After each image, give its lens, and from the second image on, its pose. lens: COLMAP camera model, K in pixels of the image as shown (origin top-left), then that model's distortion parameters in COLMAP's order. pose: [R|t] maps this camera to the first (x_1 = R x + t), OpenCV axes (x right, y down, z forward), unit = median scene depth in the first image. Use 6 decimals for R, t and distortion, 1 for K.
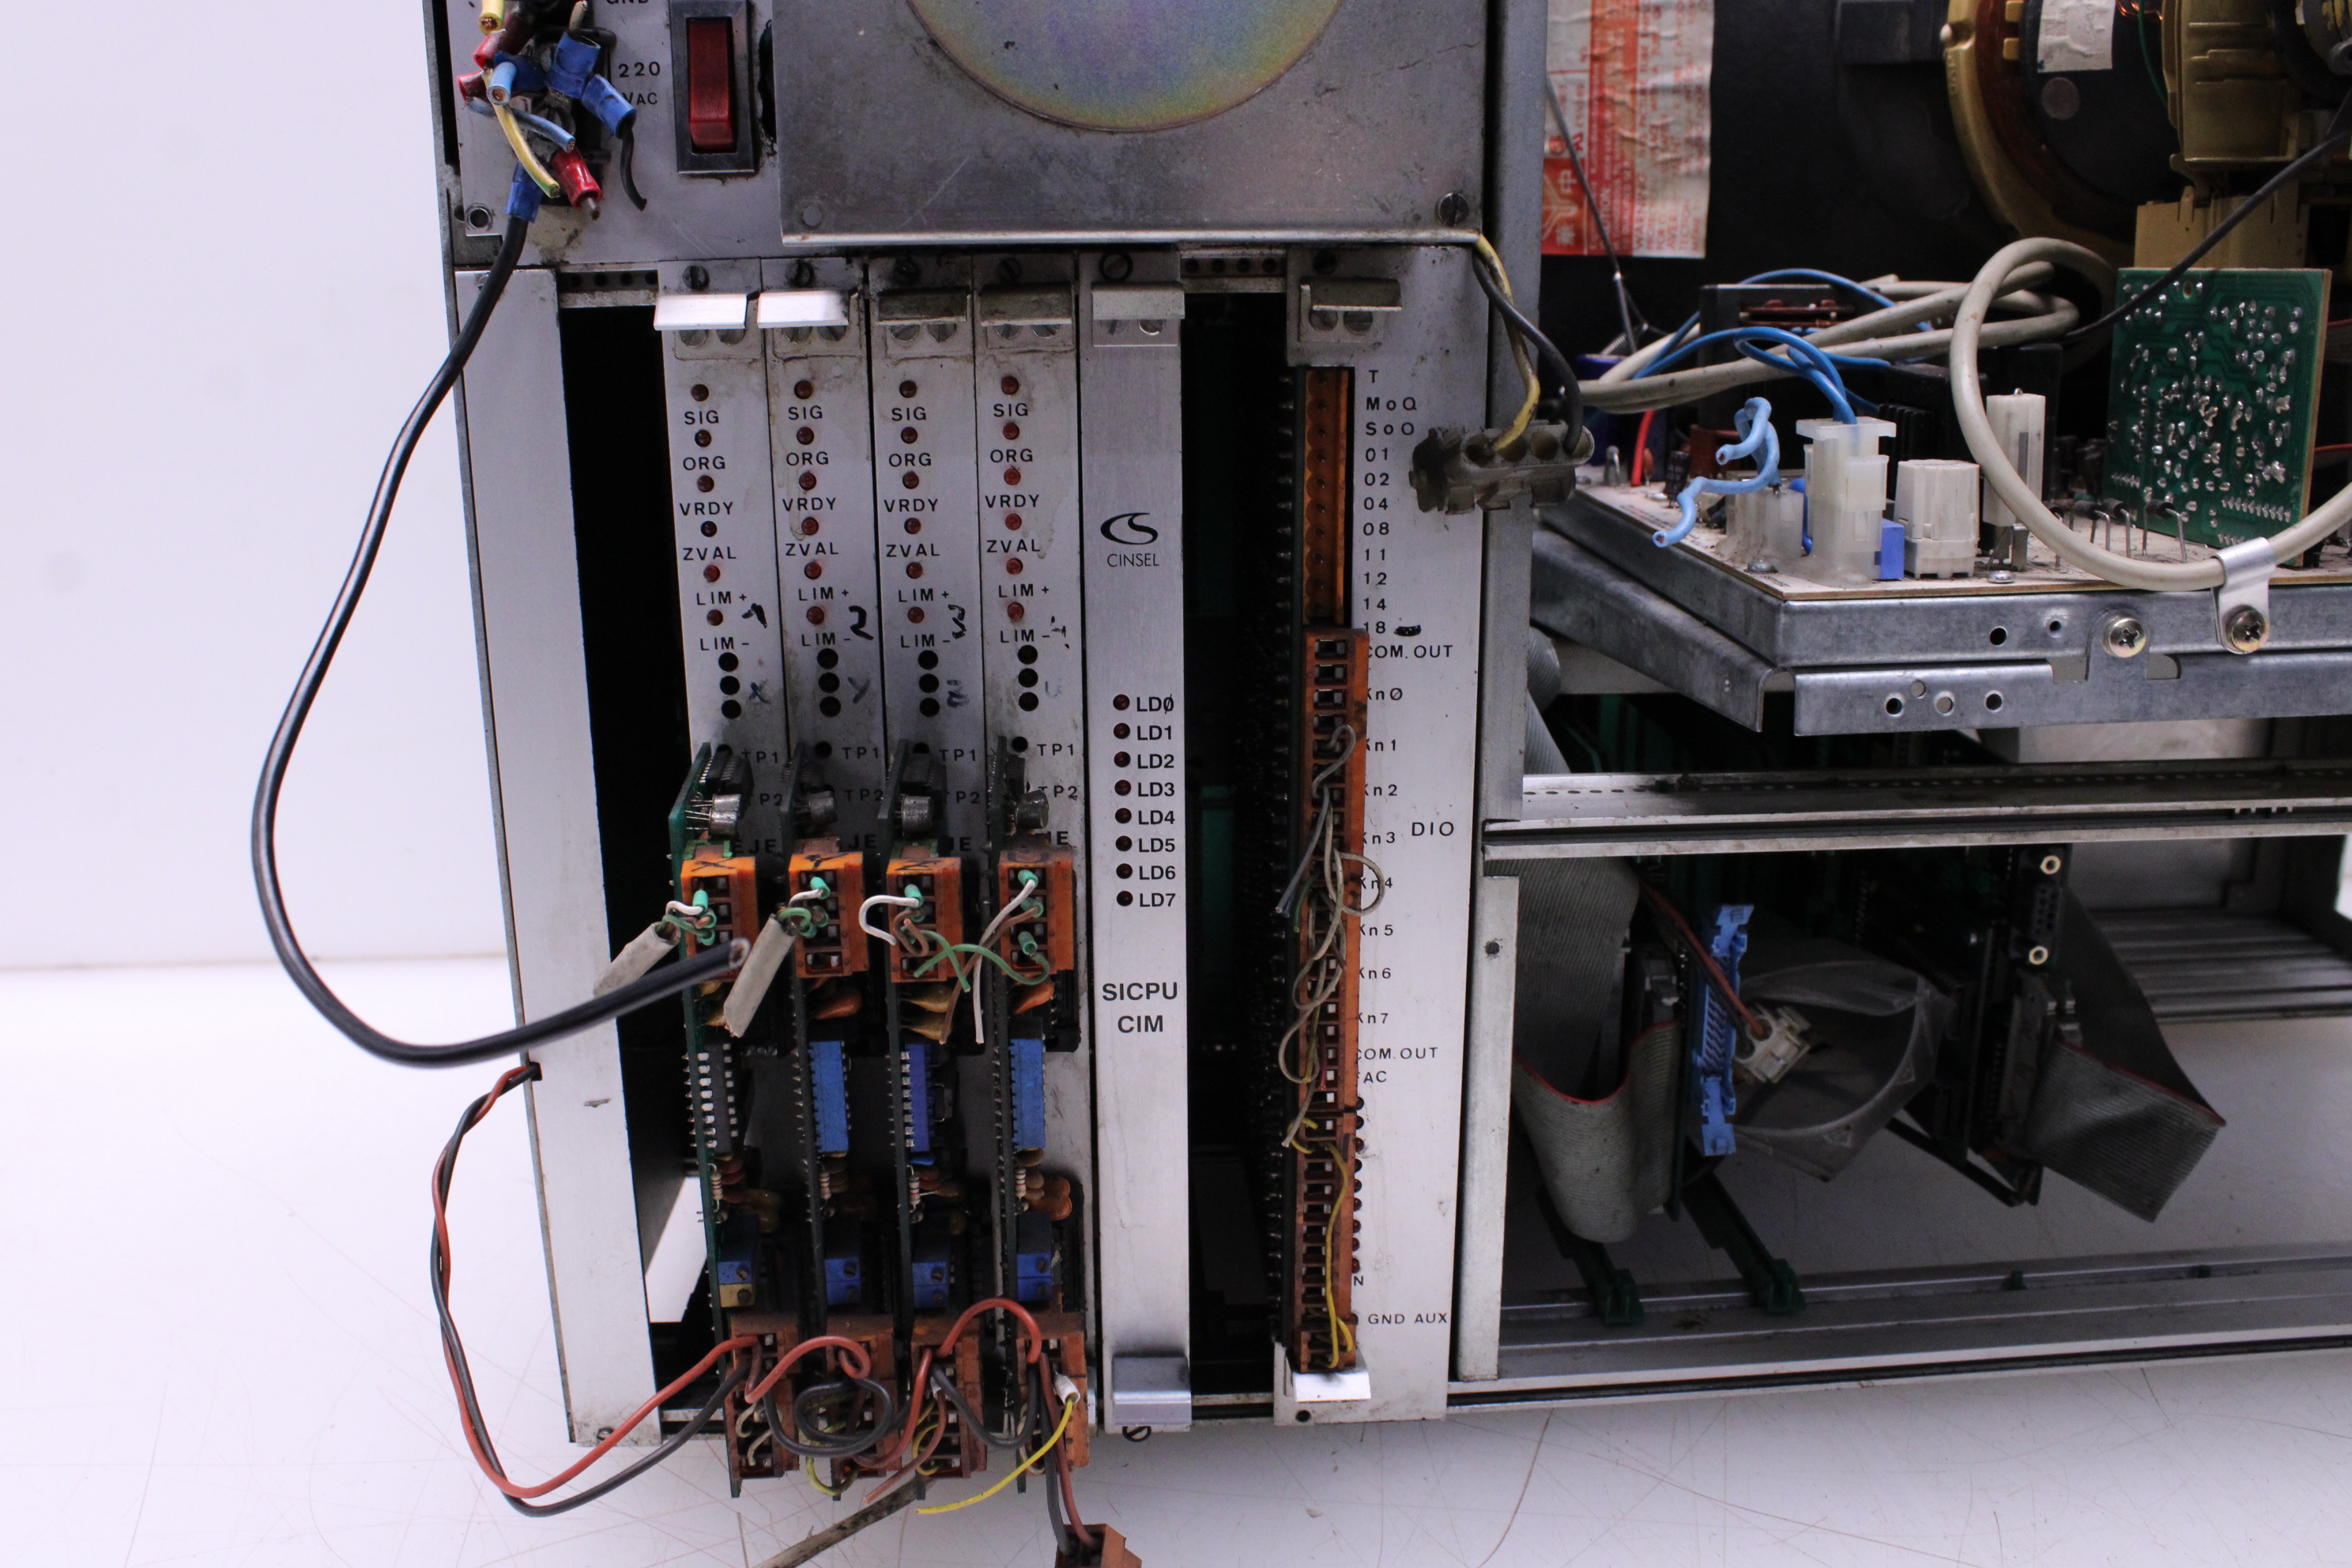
lens RADIAL K [[2002.5, 0, 1166.7], [0, 2002.5, 799.1], [0, 0, 1]] dist [-0.169489, 0.140717]
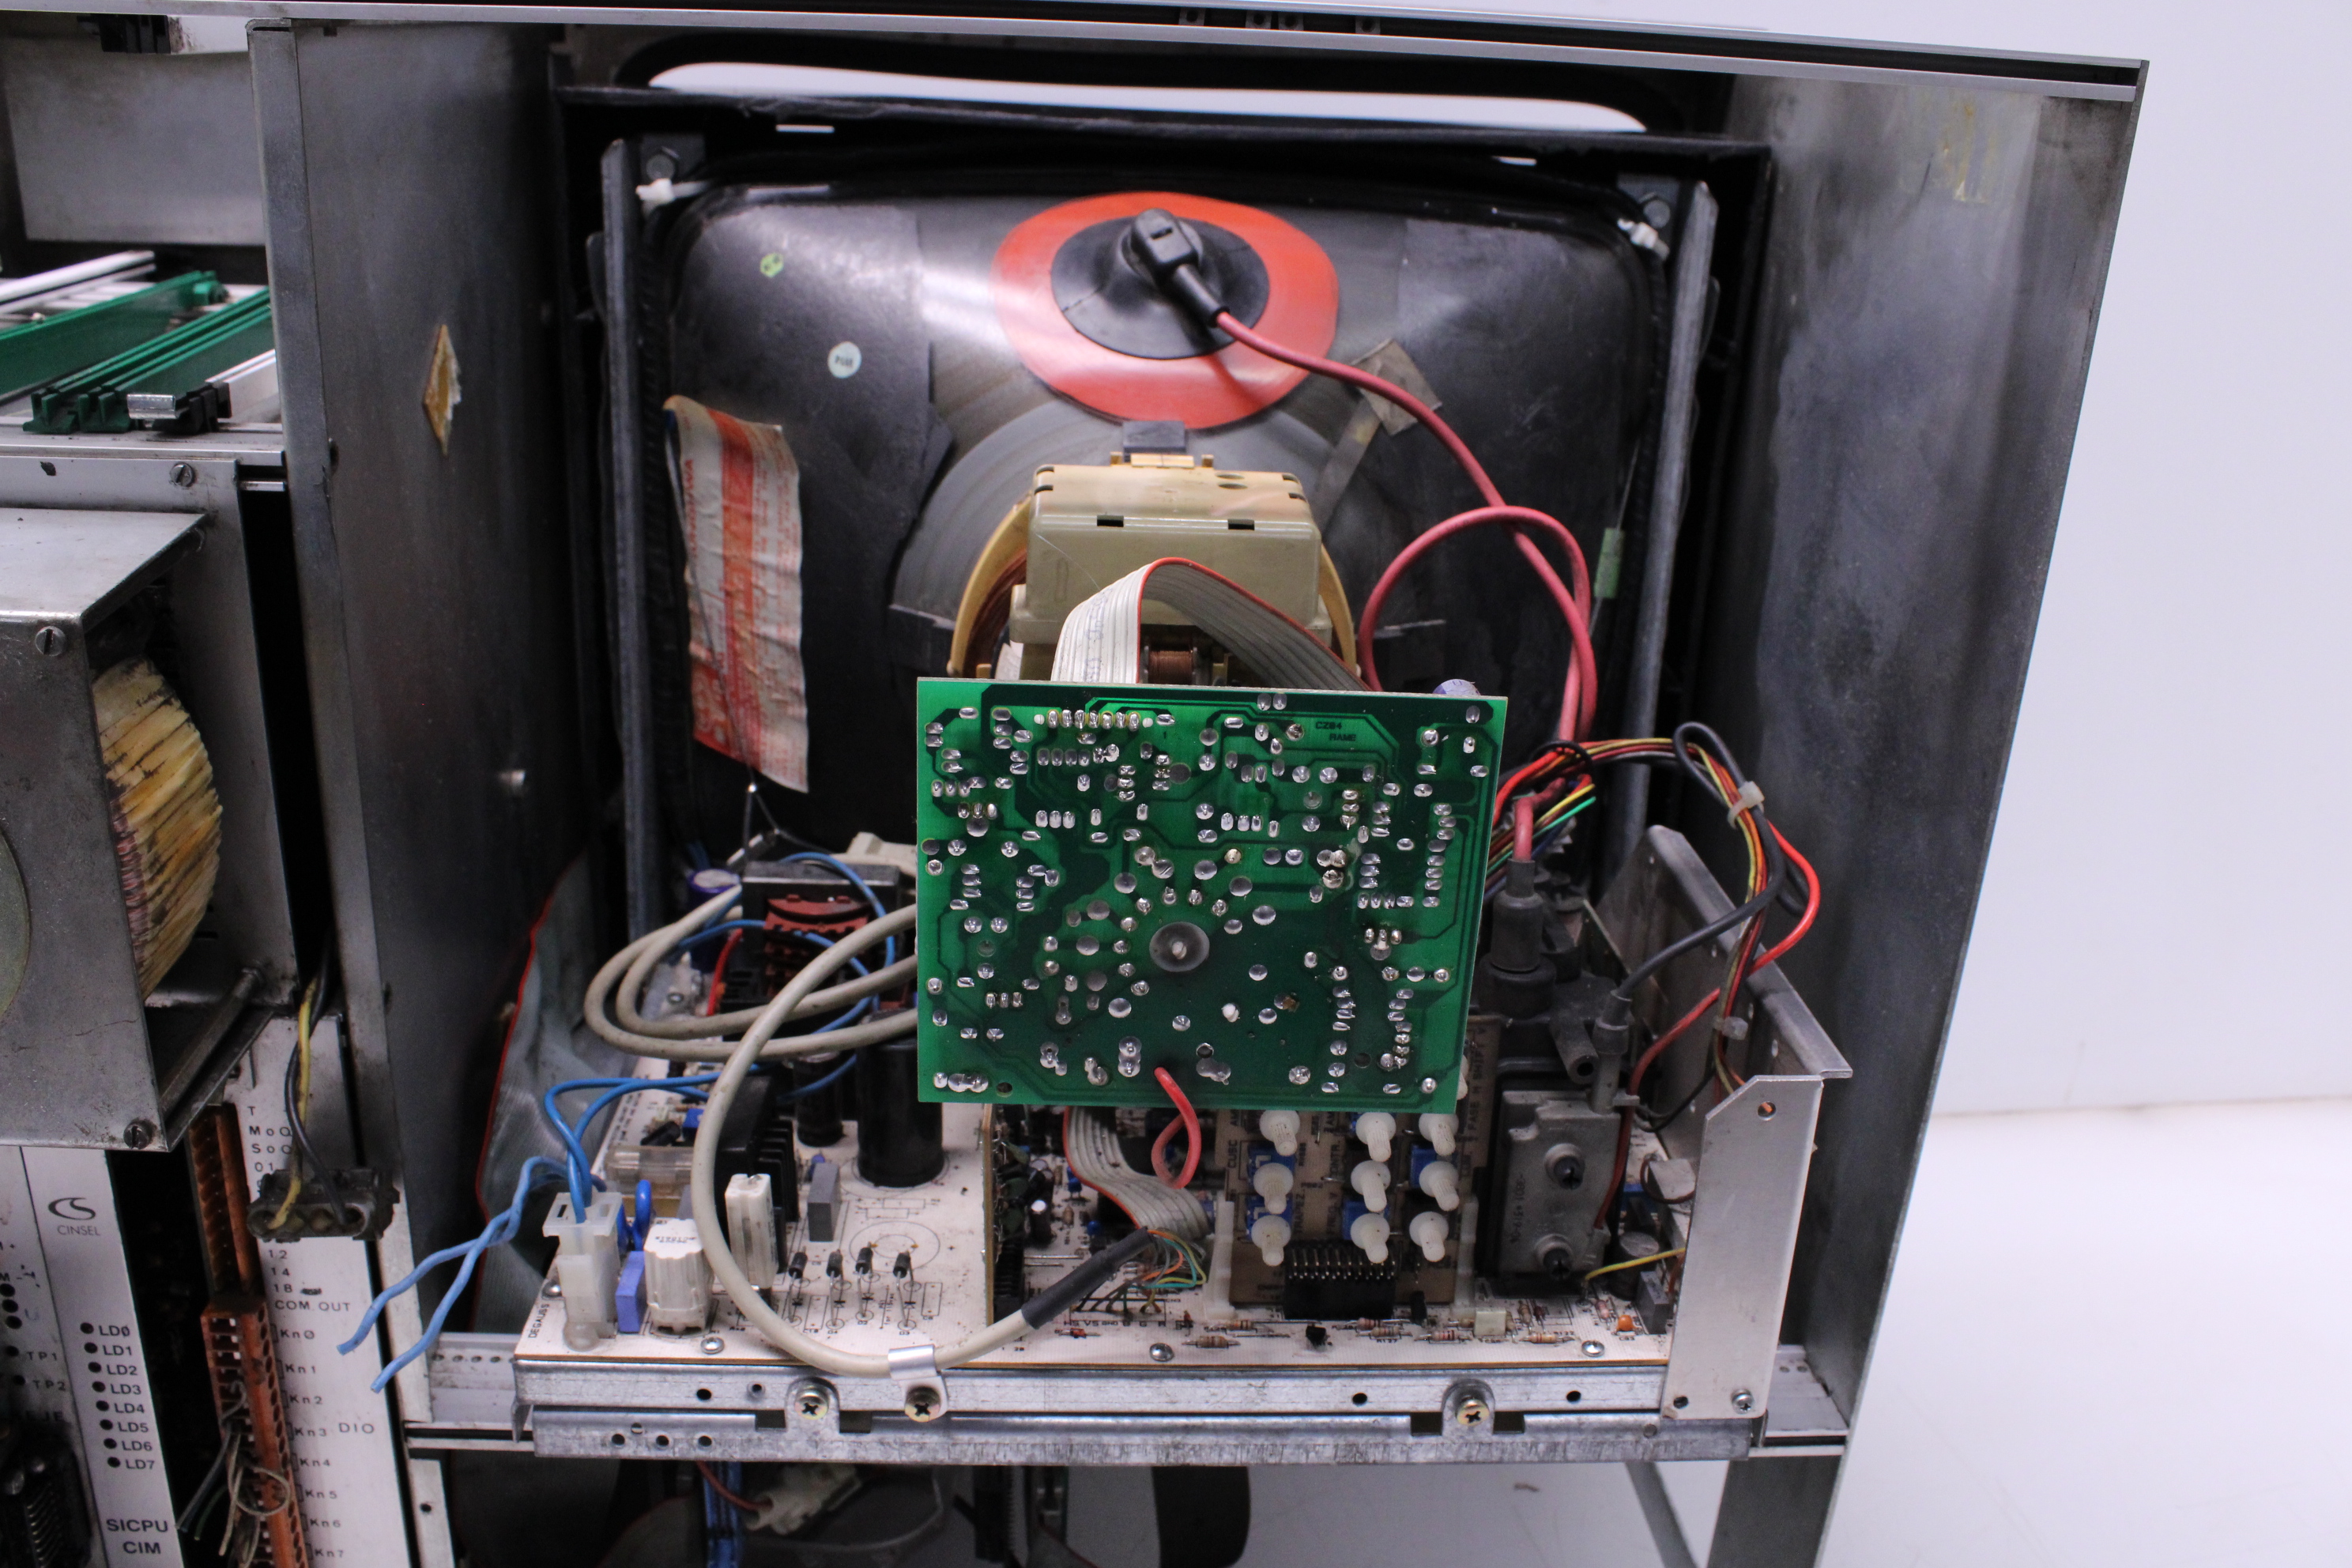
lens RADIAL K [[2023.3, 0, 1138.7], [0, 2023.3, 817.1], [0, 0, 1]] dist [-0.146842, 0.093476]
pose [[0.998229, 0.055944, 0.020216, 0.590734], [-0.057821, 0.992365, 0.108943, -0.536258], [-0.013967, -0.109919, 0.993842, -0.161001]]
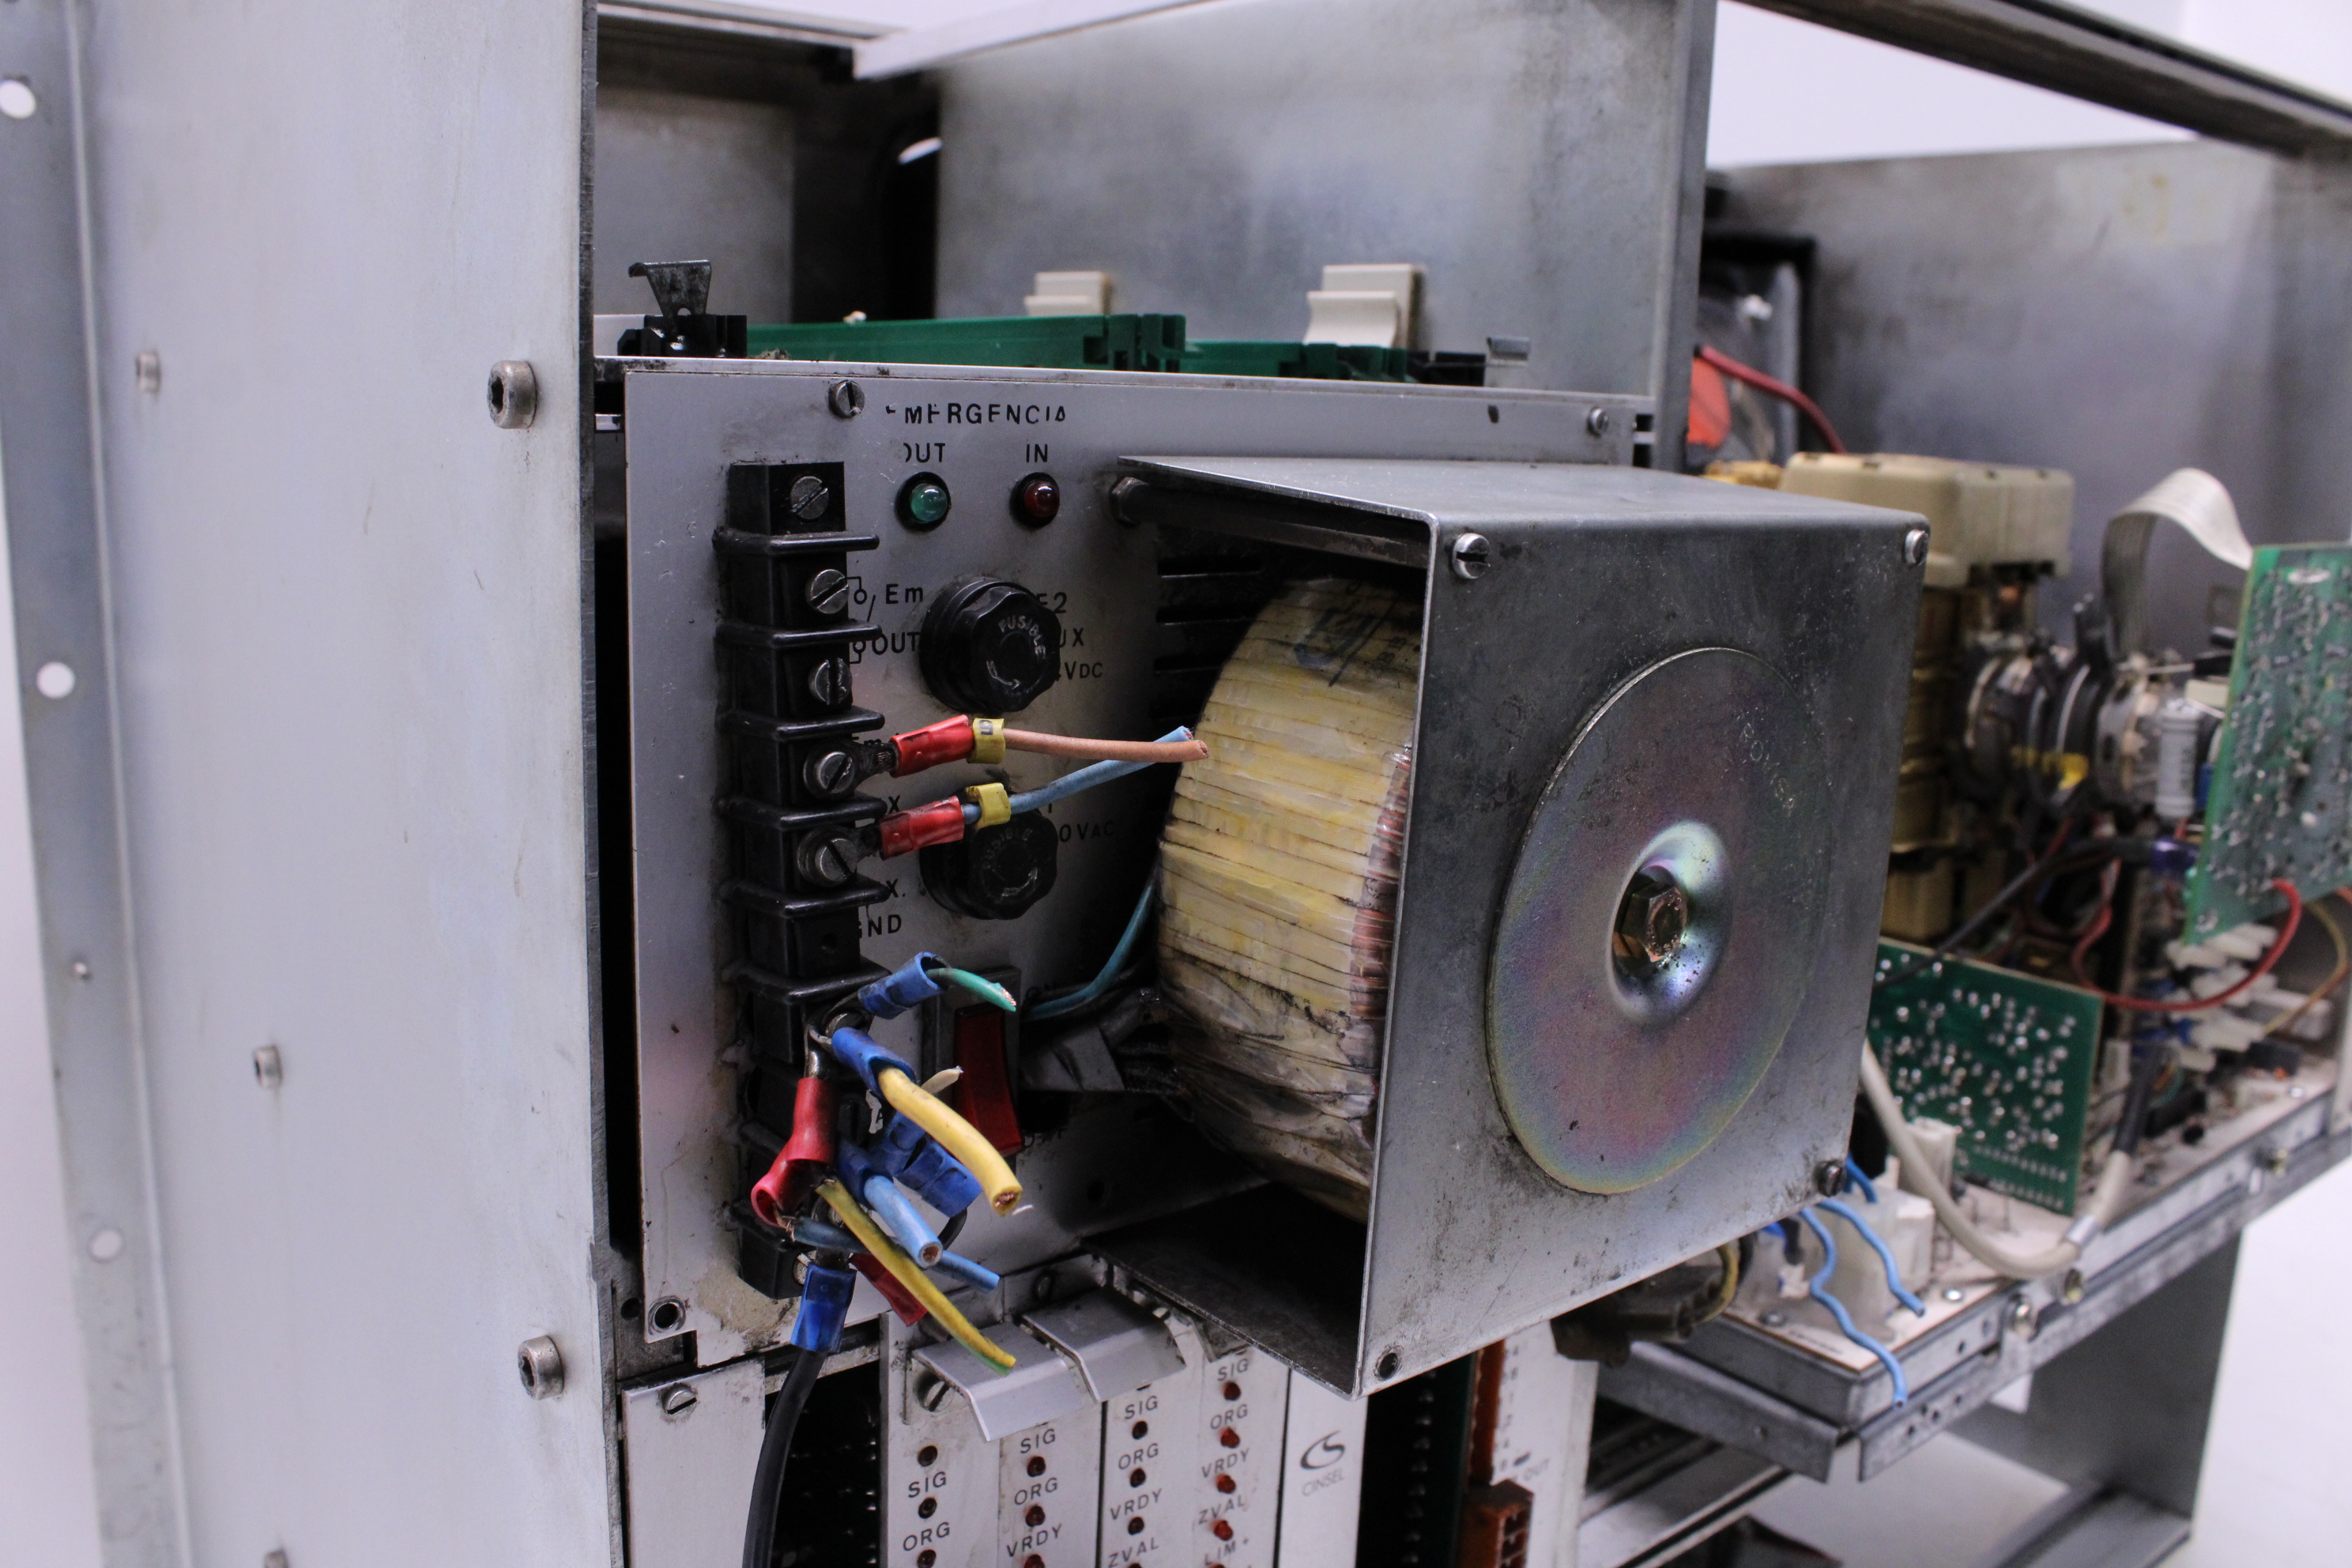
lens RADIAL K [[1962.9, 0, 1176.0], [0, 1962.9, 784.0], [0, 0, 1]] dist [-0.161577, 0.129661]
pose [[0.793091, -0.081553, 0.603619, -0.563140], [0.117711, 0.992836, -0.020522, -0.419051], [-0.597621, 0.087328, 0.797009, 0.320881]]
